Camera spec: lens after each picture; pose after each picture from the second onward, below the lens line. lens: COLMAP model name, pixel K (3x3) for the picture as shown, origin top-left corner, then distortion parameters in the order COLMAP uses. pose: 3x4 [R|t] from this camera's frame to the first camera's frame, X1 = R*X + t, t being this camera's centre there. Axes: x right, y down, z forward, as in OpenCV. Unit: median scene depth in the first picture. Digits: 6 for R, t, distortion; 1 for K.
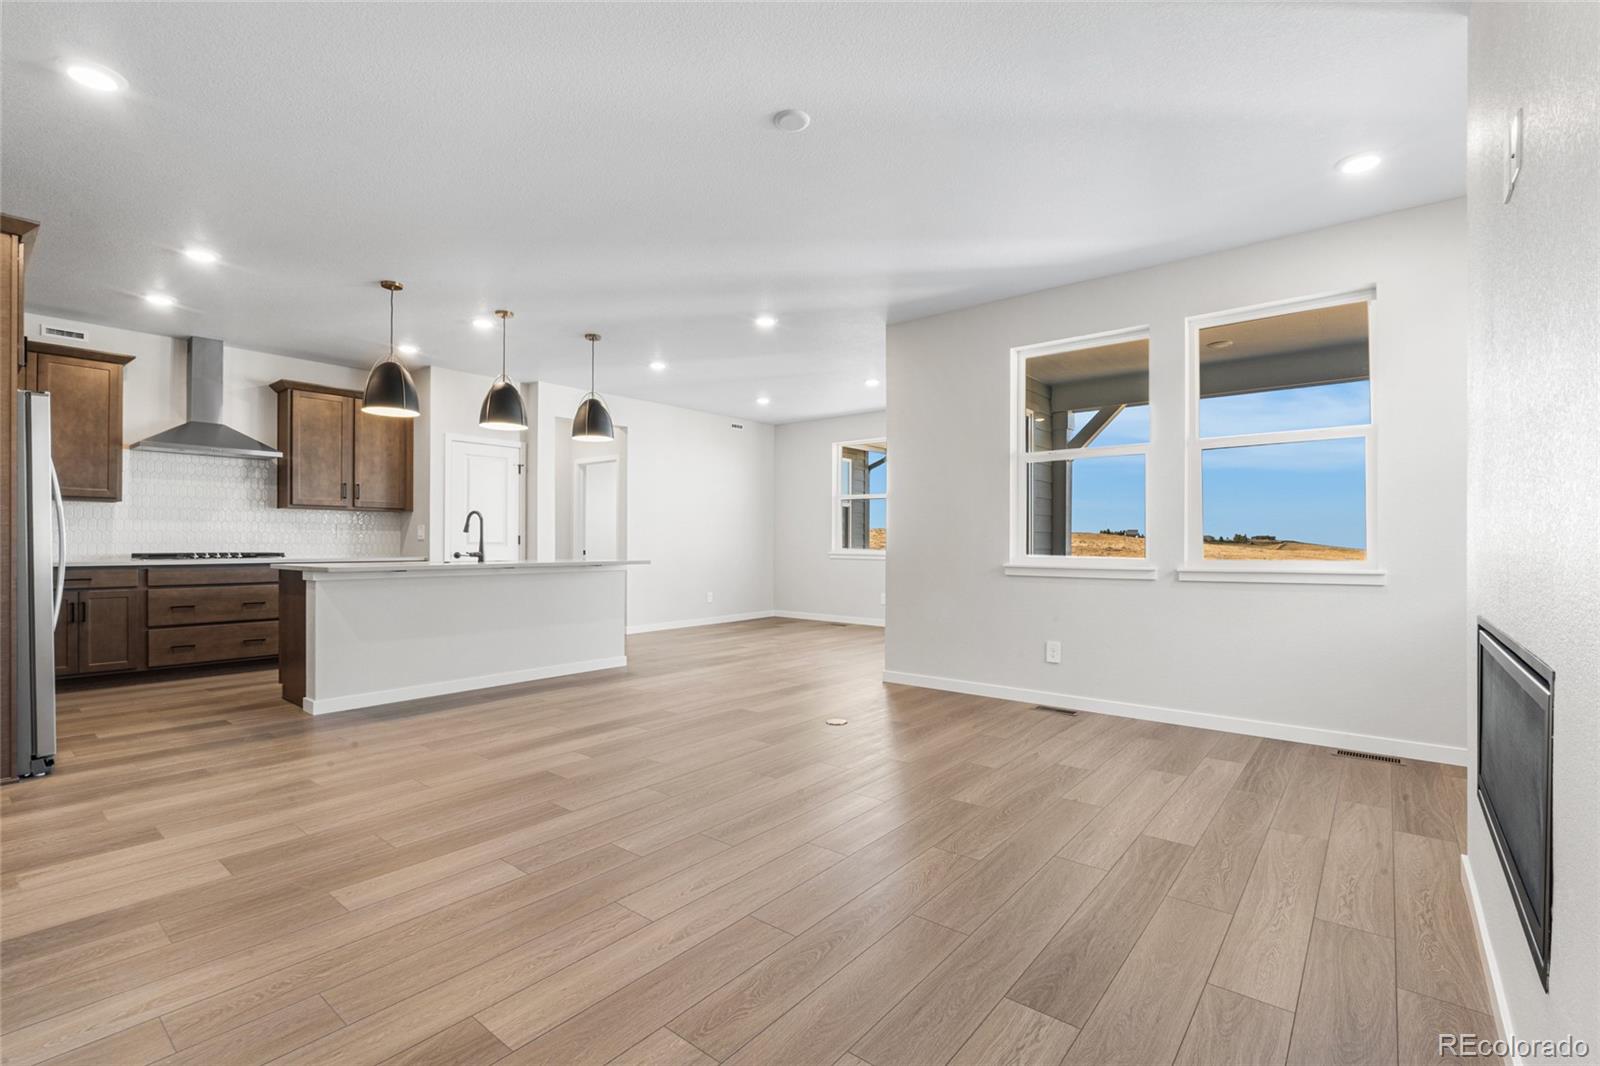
lens RADIAL K [[715.5, 0, 791.2], [0, 715.5, 540.1], [0, 0, 1]] dist [0.000219, 0.000179]
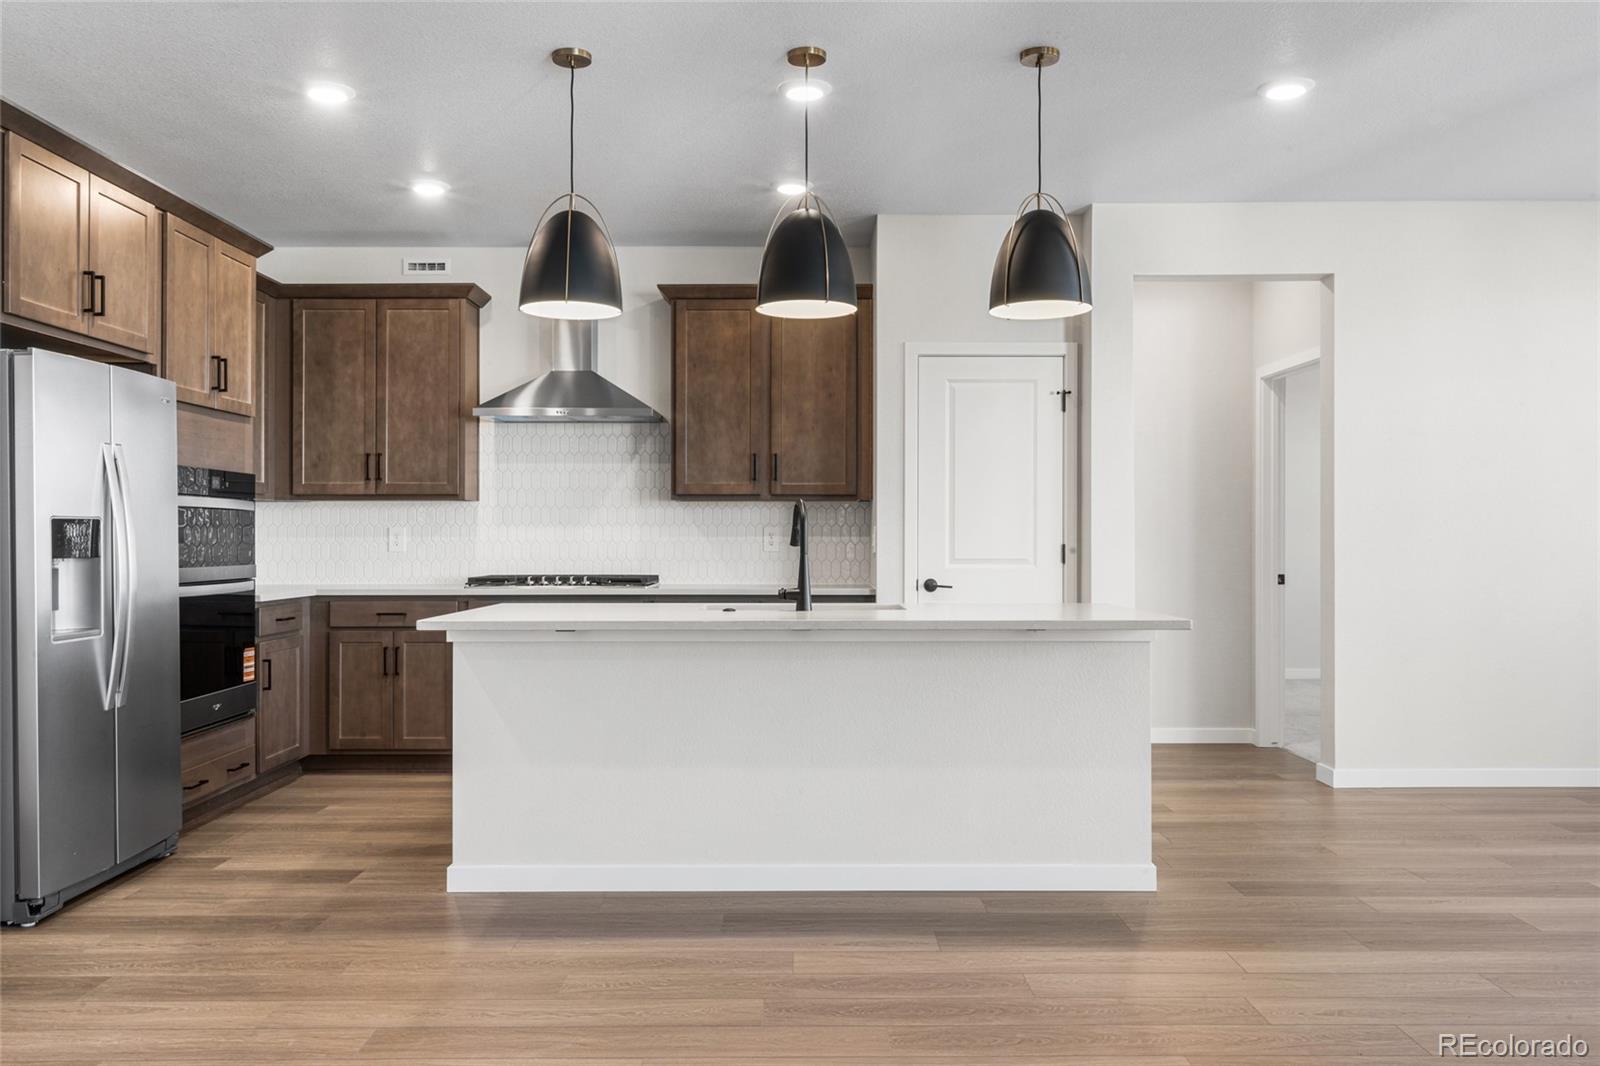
lens RADIAL K [[1259.7, 0, 798.3], [0, 1259.7, 518.2], [0, 0, 1]] dist [0.042115, -0.061673]
pose [[0.641064, -0.014150, -0.767357, 0.180997], [0.005632, 0.999890, -0.013733, -0.017030], [0.767466, 0.004482, 0.641073, 0.453267]]
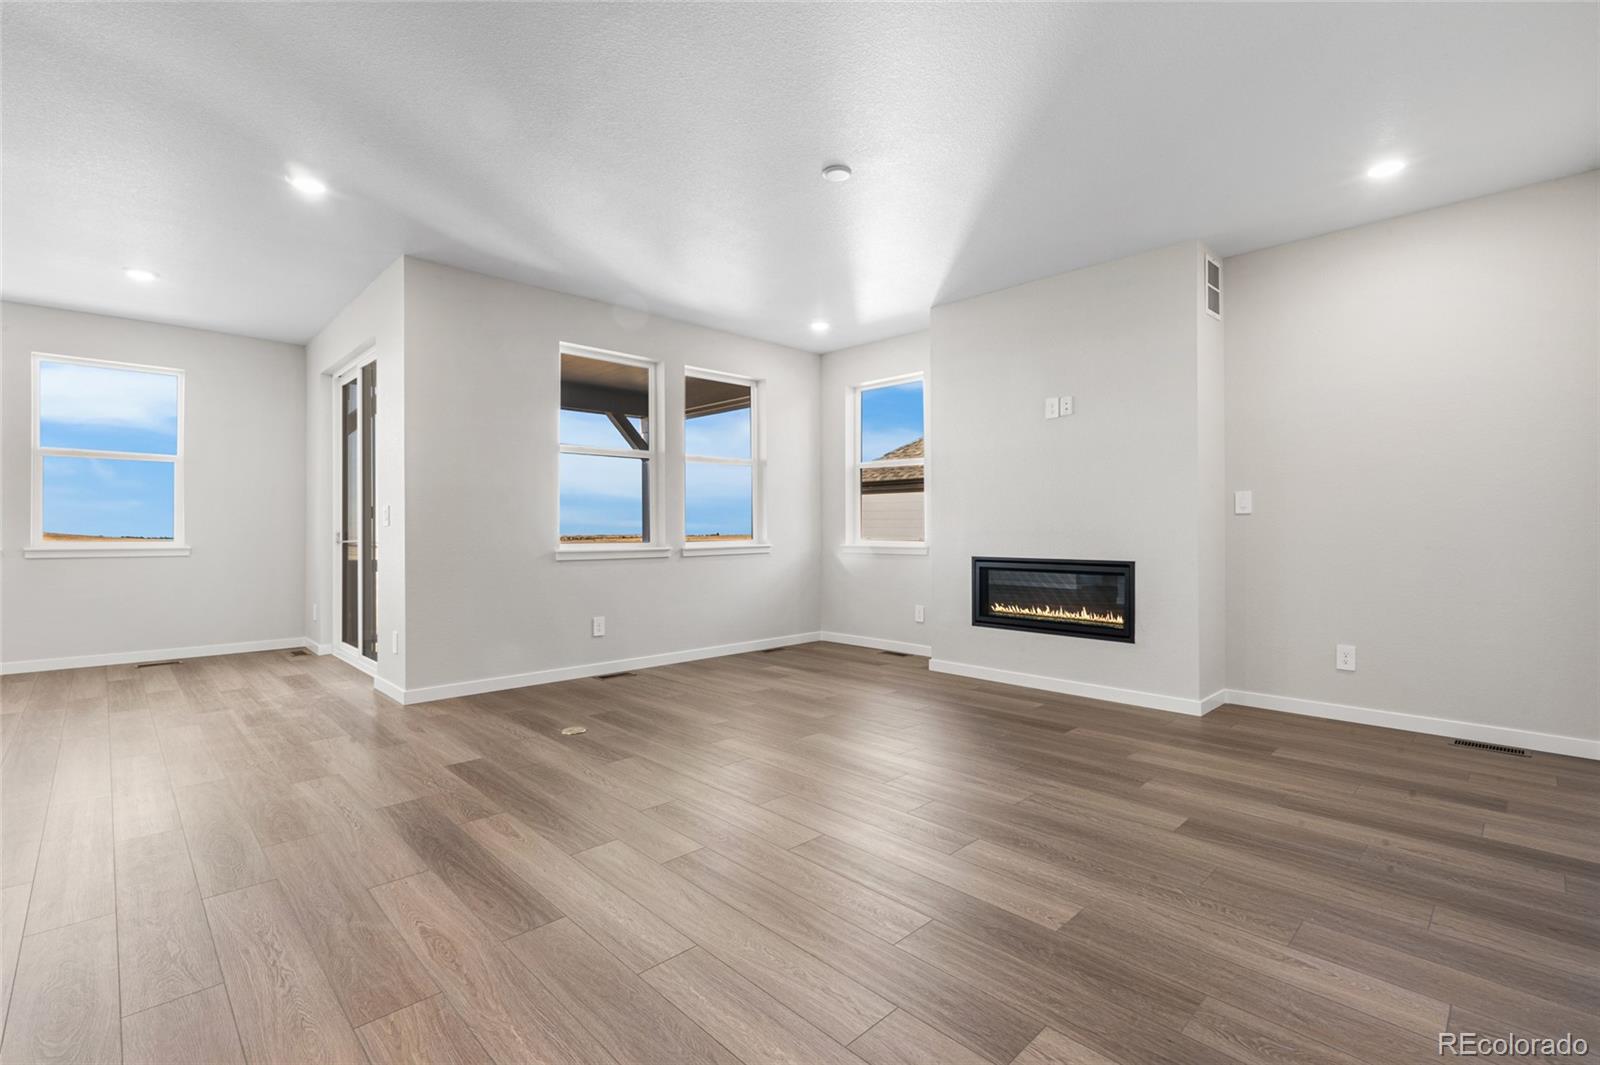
lens RADIAL K [[726.5, 0, 798.4], [0, 726.5, 538.2], [0, 0, 1]] dist [-0.002477, -0.000325]
pose [[0.102346, -0.014036, 0.994650, -0.592784], [0.001342, 0.999901, 0.013972, 0.002053], [-0.994748, -0.000095, 0.102354, 0.468389]]
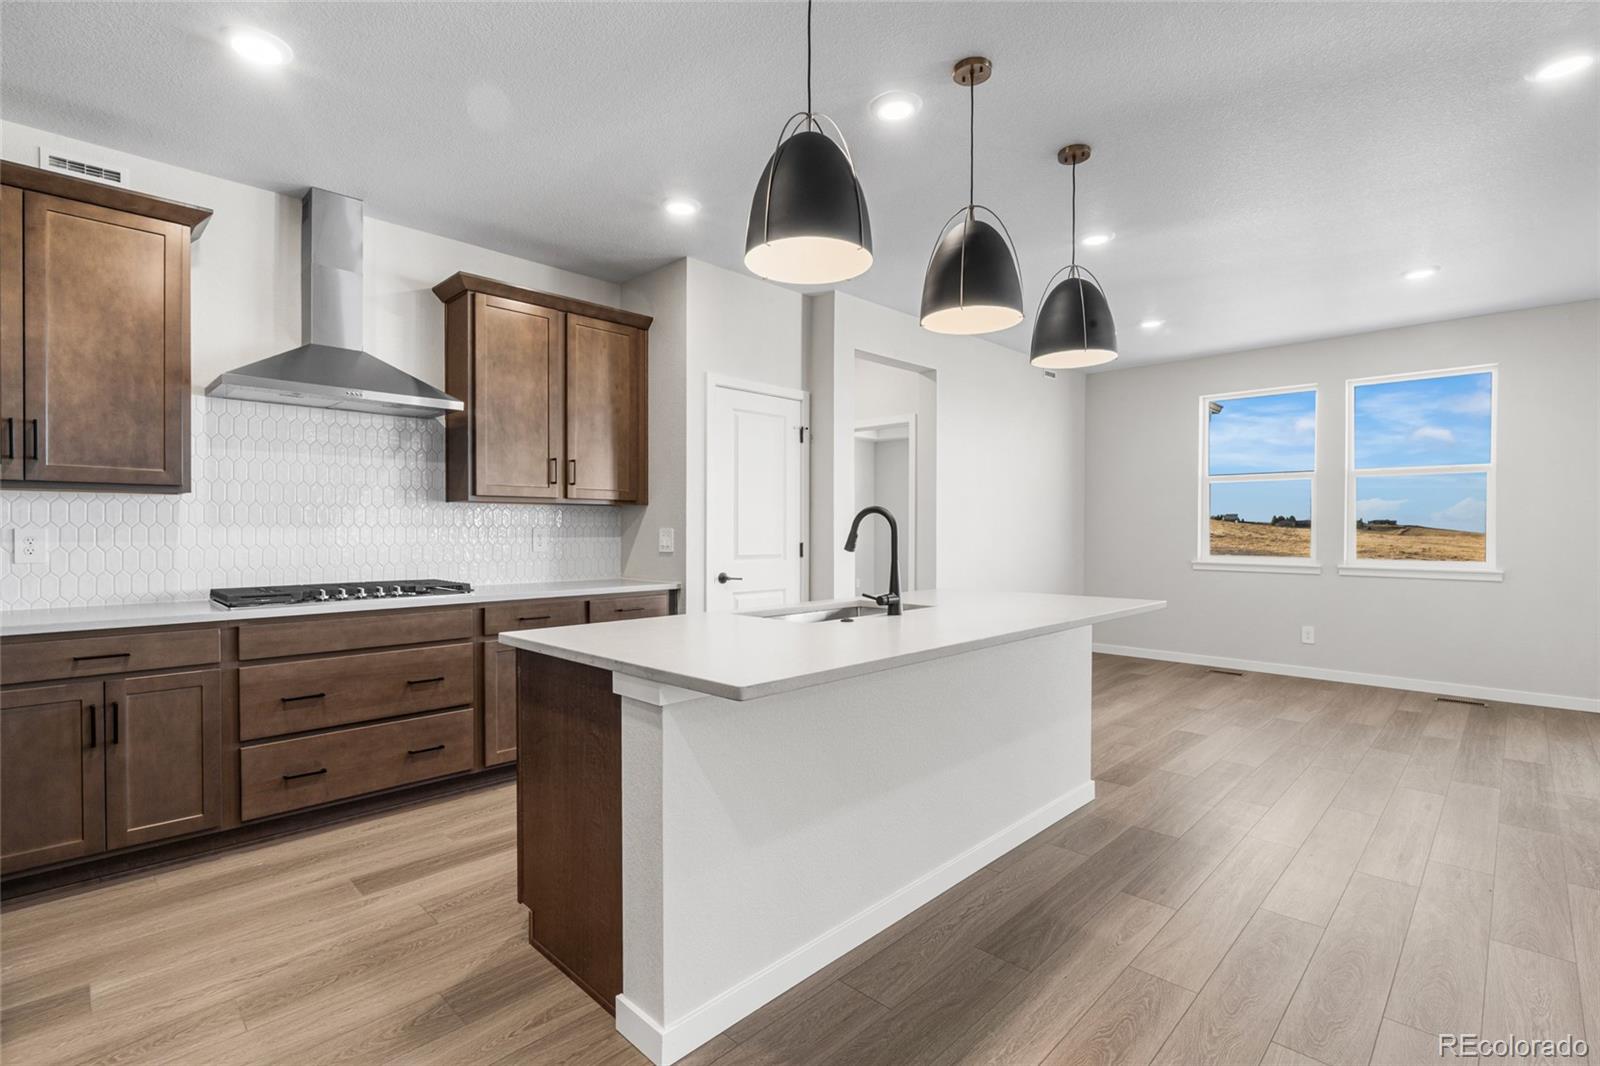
lens RADIAL K [[736.5, 0, 800.0], [0, 736.5, 533.0], [0, 0, 1]] dist [-0.001294, -0.000019]
pose [[0.996691, -0.002425, -0.081253, -0.434335], [0.003153, 0.999956, 0.008836, -0.026775], [0.081228, -0.009063, 0.996654, 0.484606]]
